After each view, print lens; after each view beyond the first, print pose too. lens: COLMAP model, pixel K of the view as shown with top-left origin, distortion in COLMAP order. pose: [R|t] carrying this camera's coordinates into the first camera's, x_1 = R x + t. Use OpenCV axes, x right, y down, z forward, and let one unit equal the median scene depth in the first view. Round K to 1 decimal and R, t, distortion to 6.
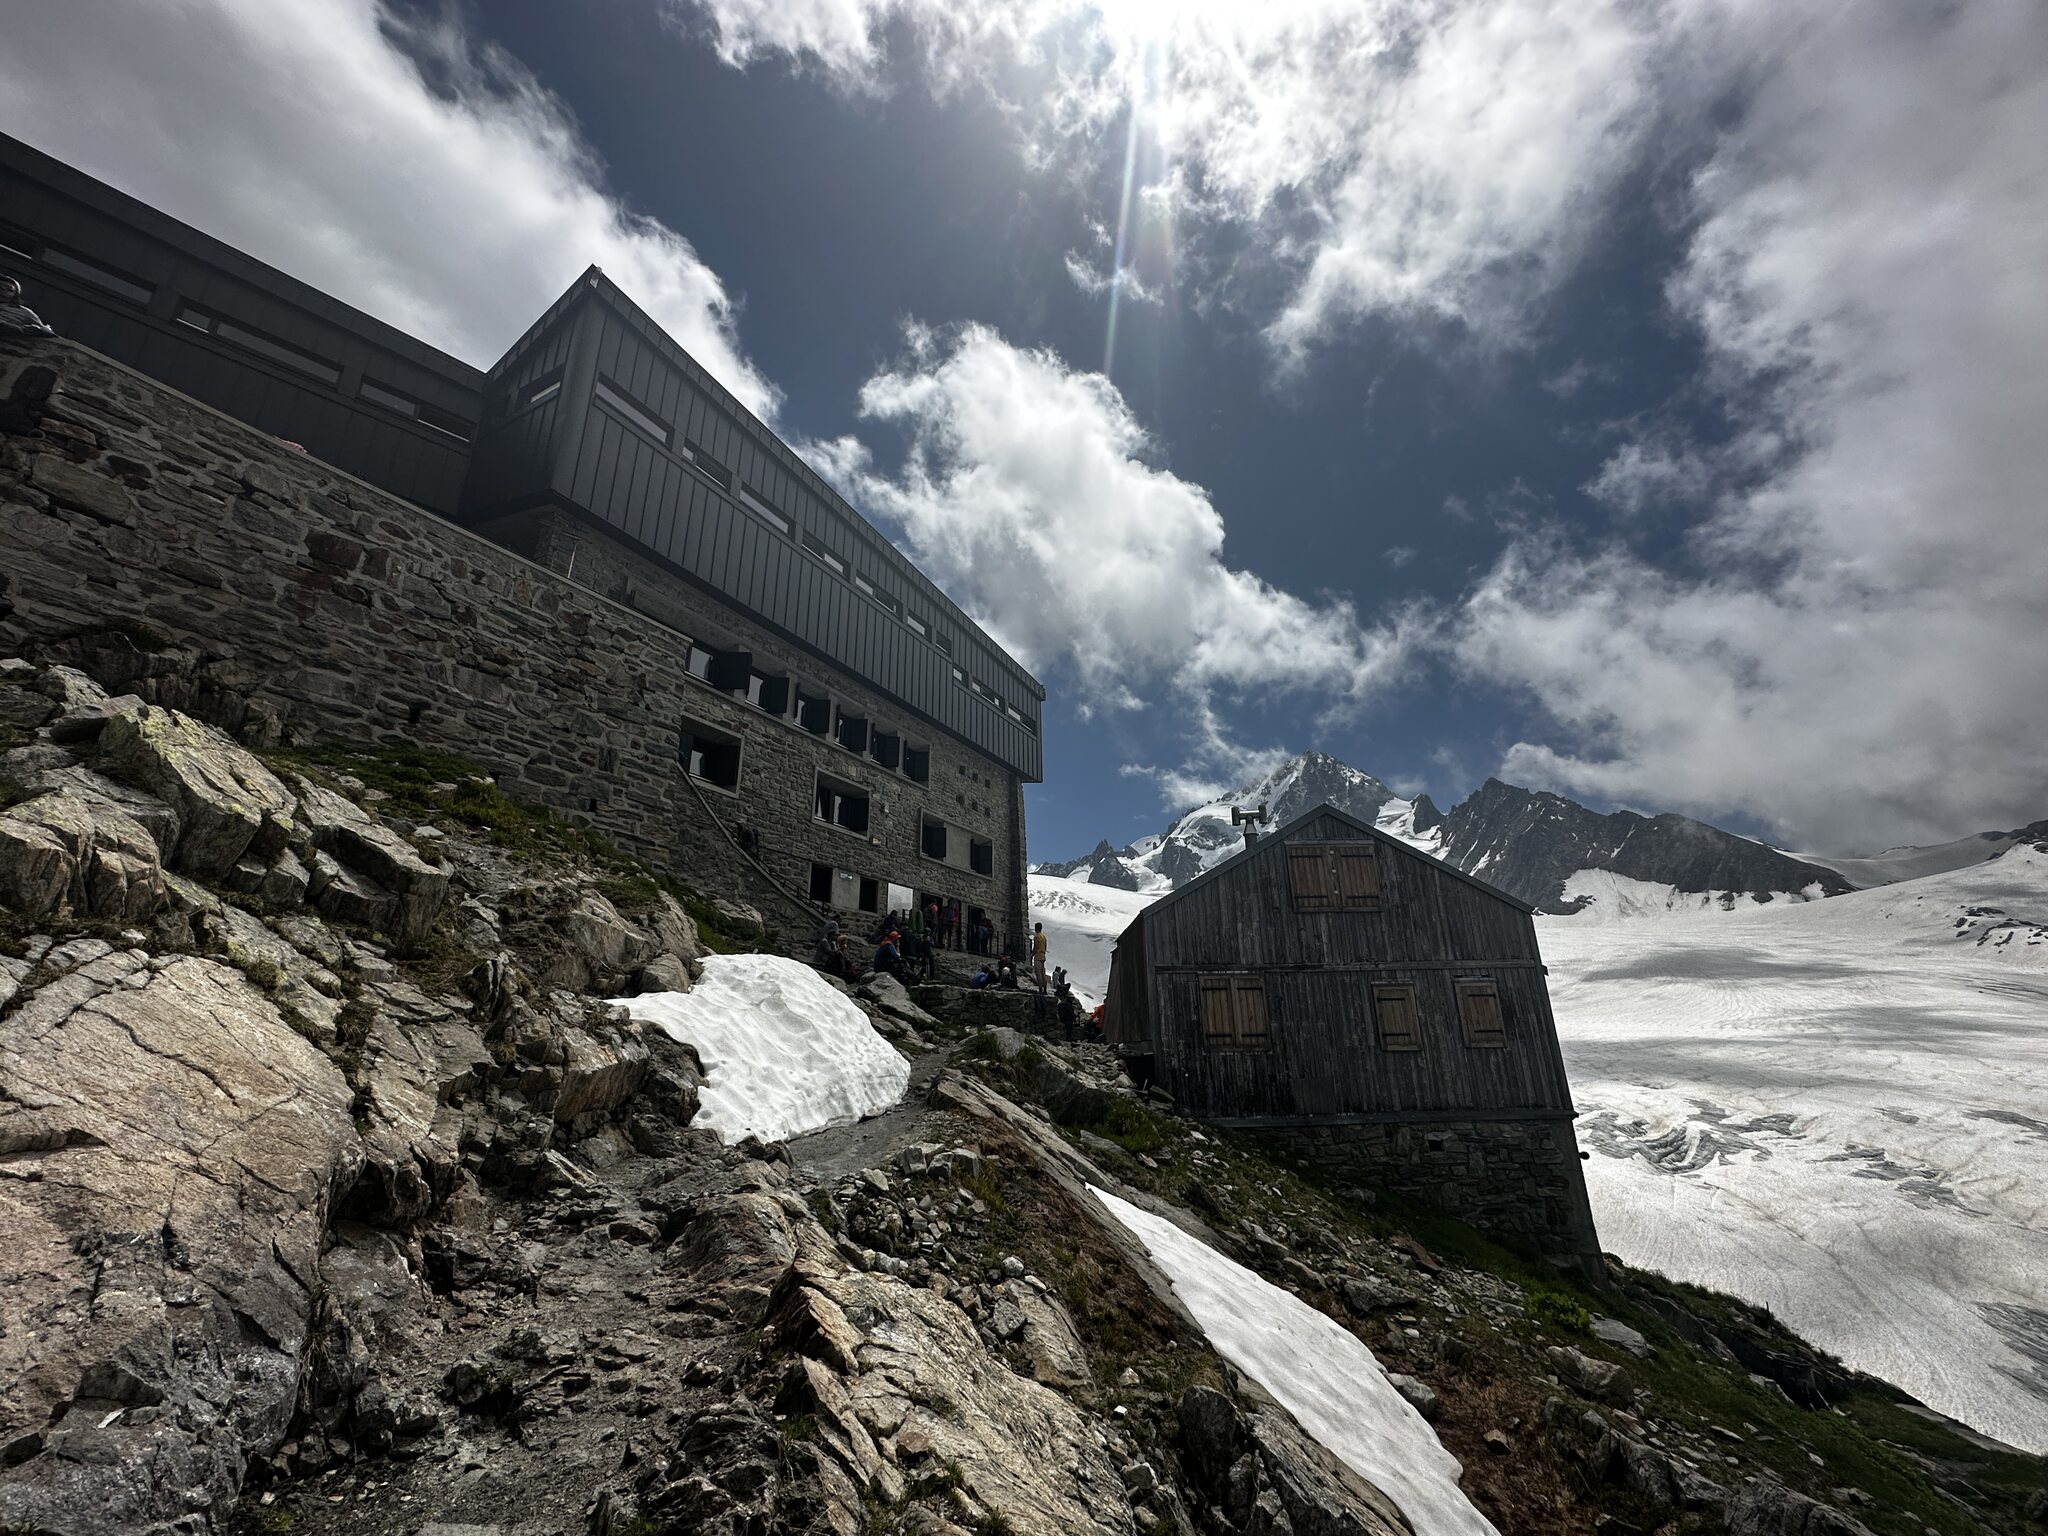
lens RADIAL K [[823.3, 0, 1024.0], [0, 823.3, 768.0], [0, 0, 1]] dist [-0.002247, -0.000067]
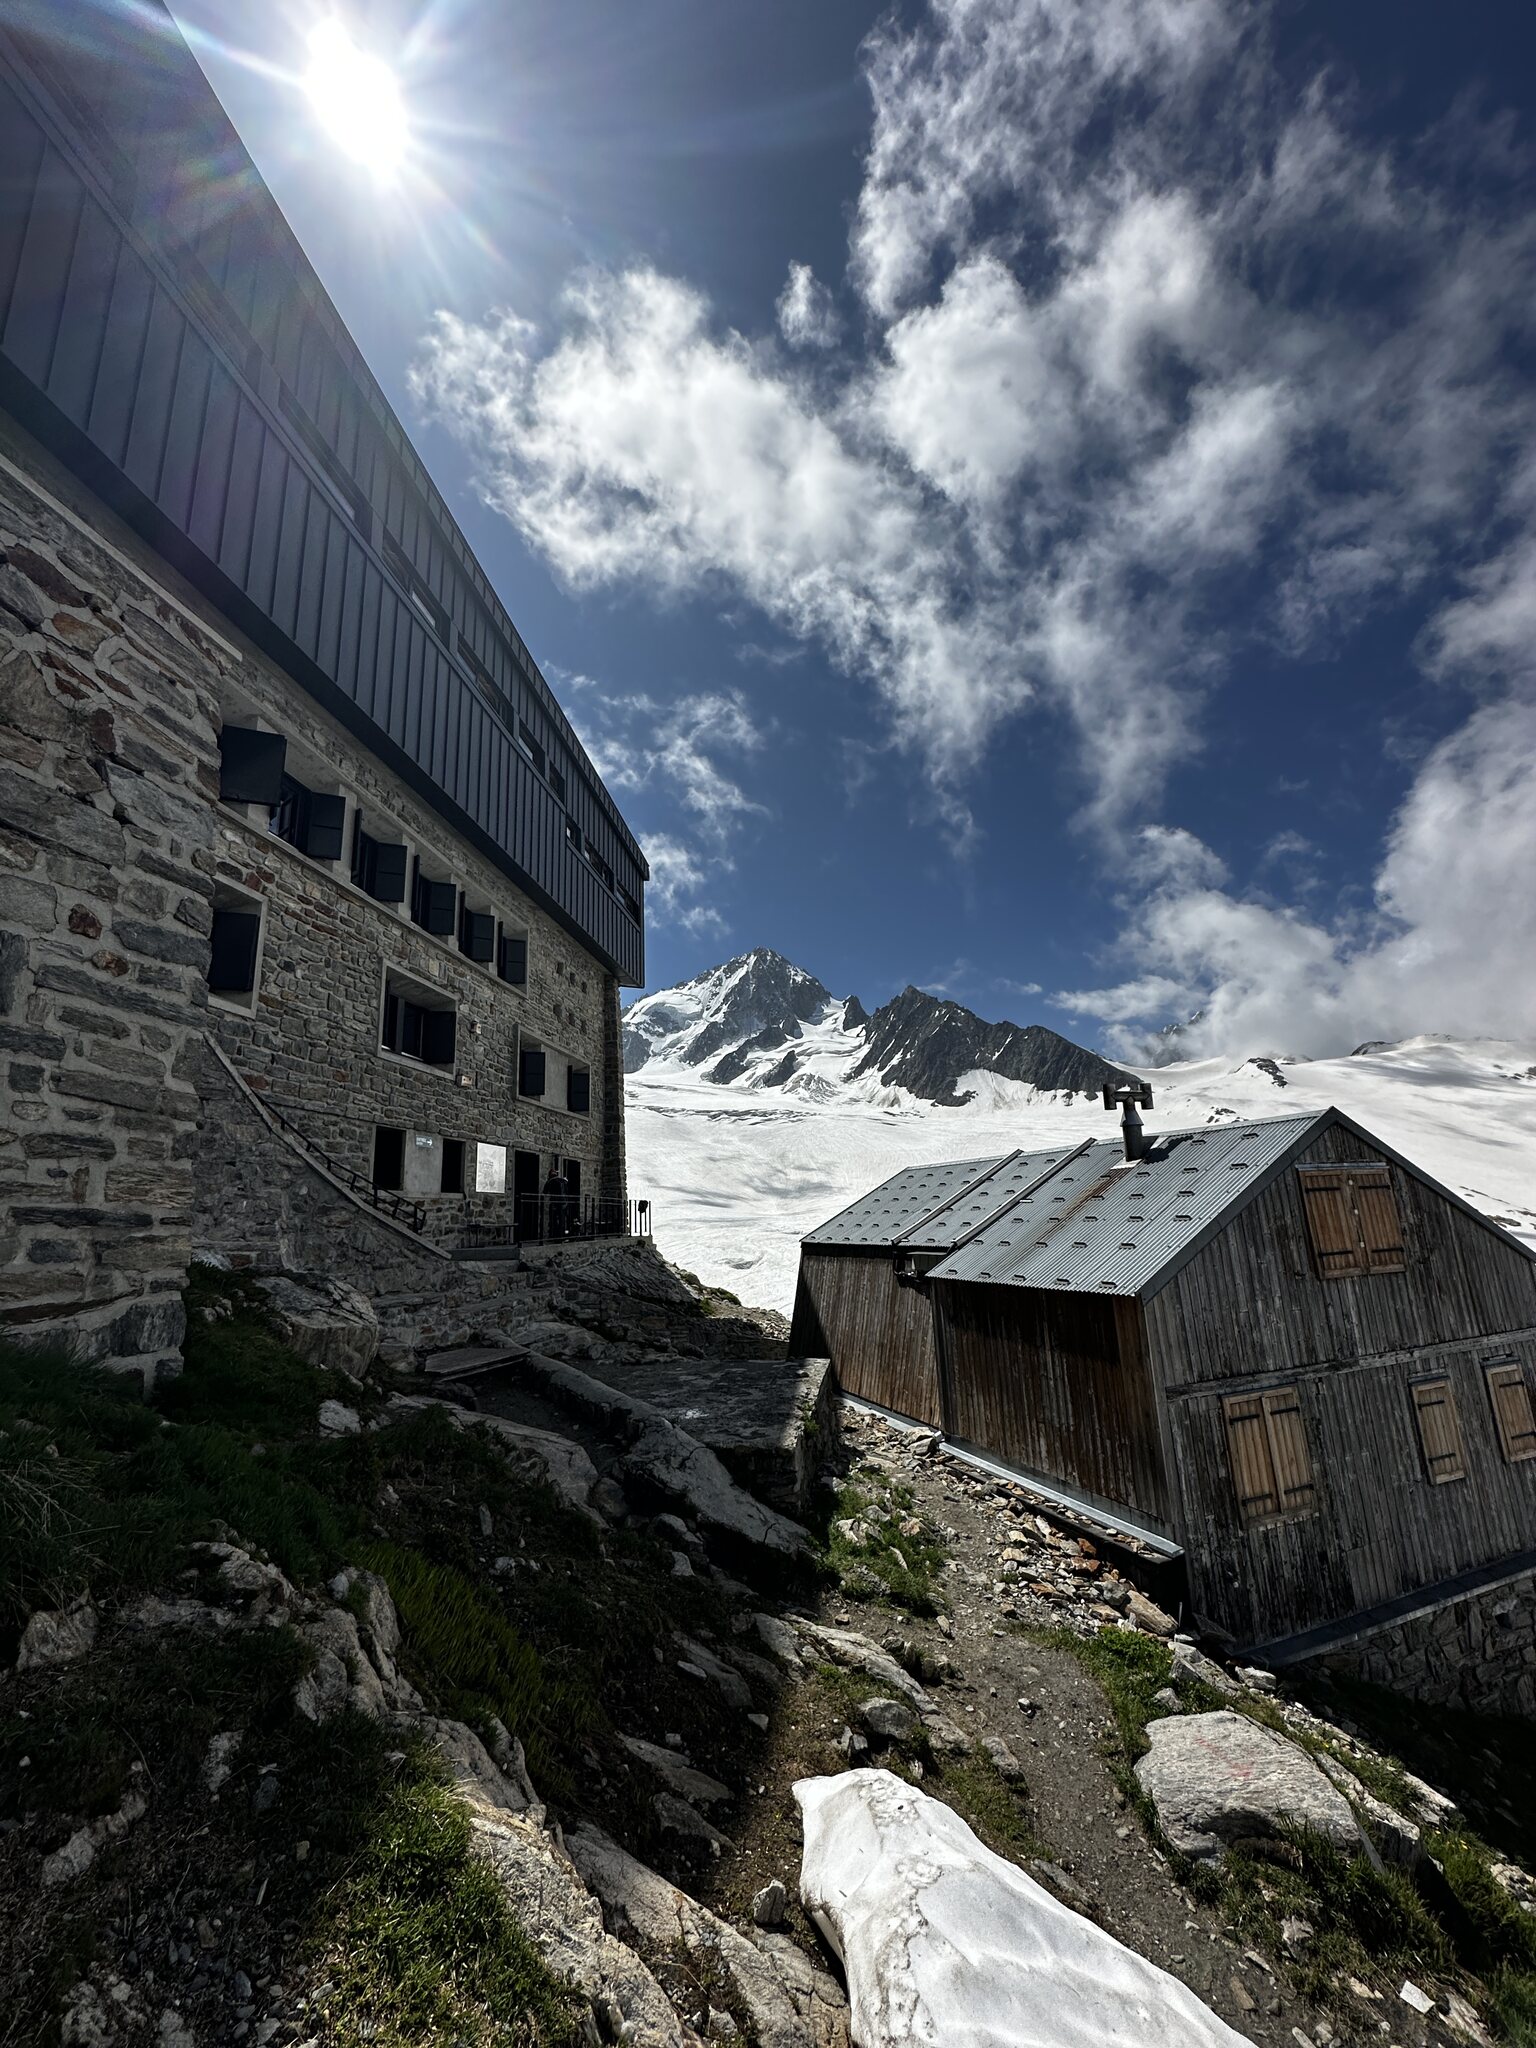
lens RADIAL K [[816.1, 0, 768.0], [0, 816.1, 1024.0], [0, 0, 1]] dist [0.000654, 0.000146]
pose [[0.933659, 0.054324, 0.354019, -0.181412], [-0.085592, 0.993633, 0.073261, -0.019527], [-0.347785, -0.098702, 0.932364, 0.327378]]
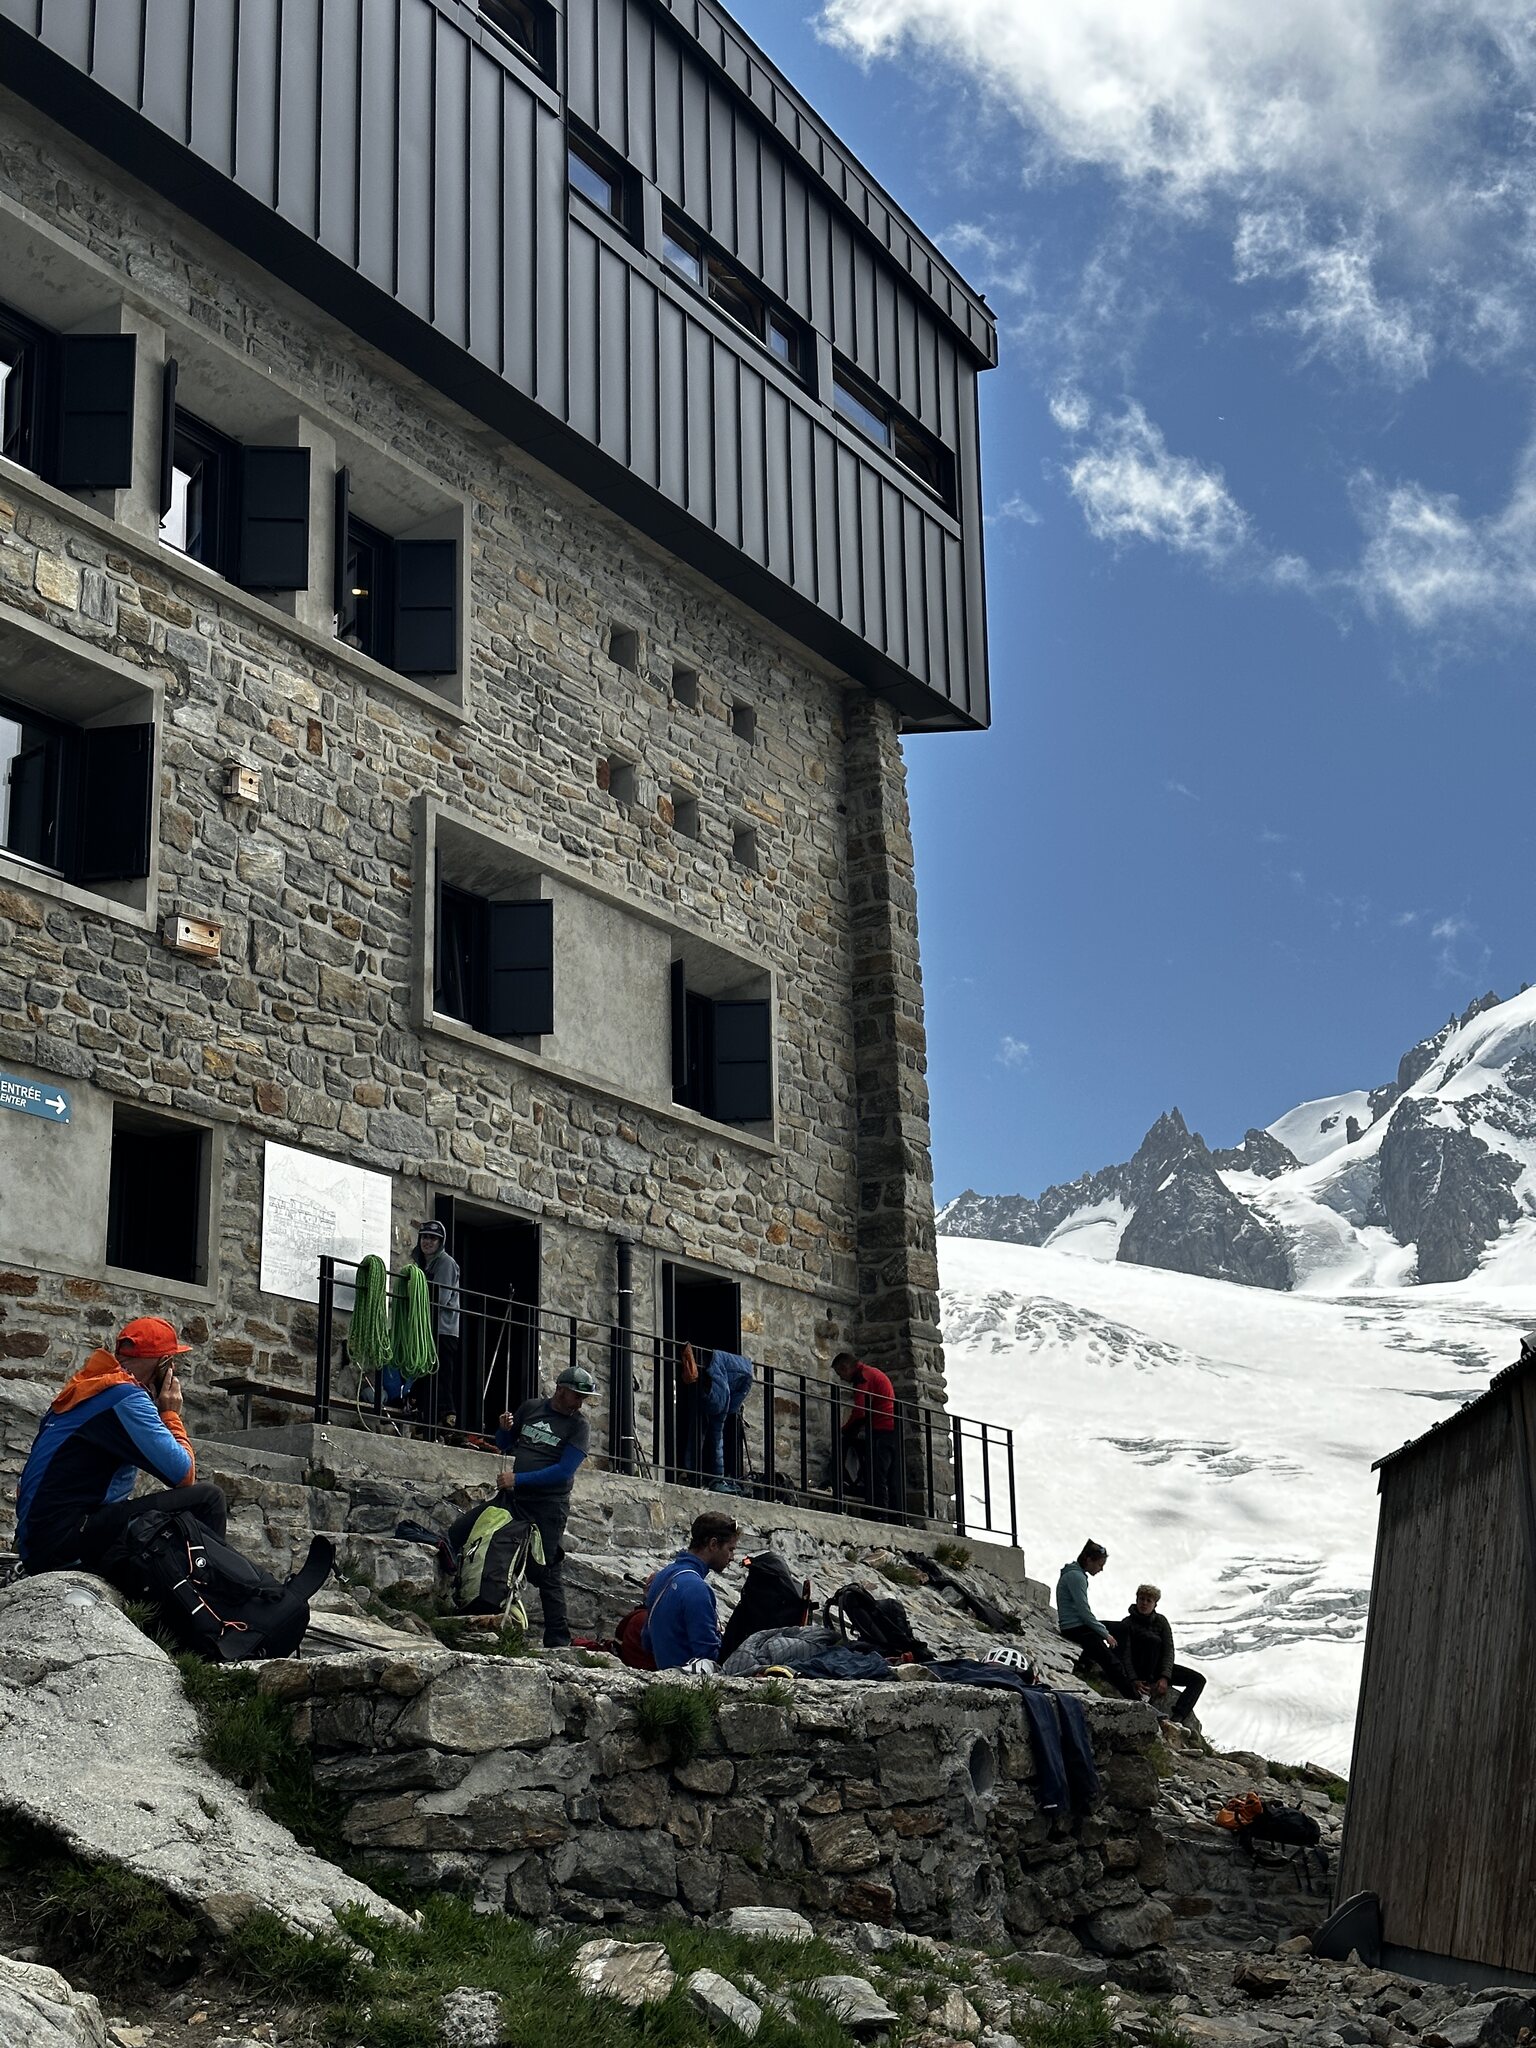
lens RADIAL K [[2836.3, 0, 768.0], [0, 2836.3, 1024.0], [0, 0, 1]] dist [0.145463, 0.023934]
pose [[0.998955, -0.018460, -0.041806, -0.009134], [0.020620, 0.998443, 0.051824, 0.075353], [0.040784, -0.052632, 0.997781, 0.295239]]
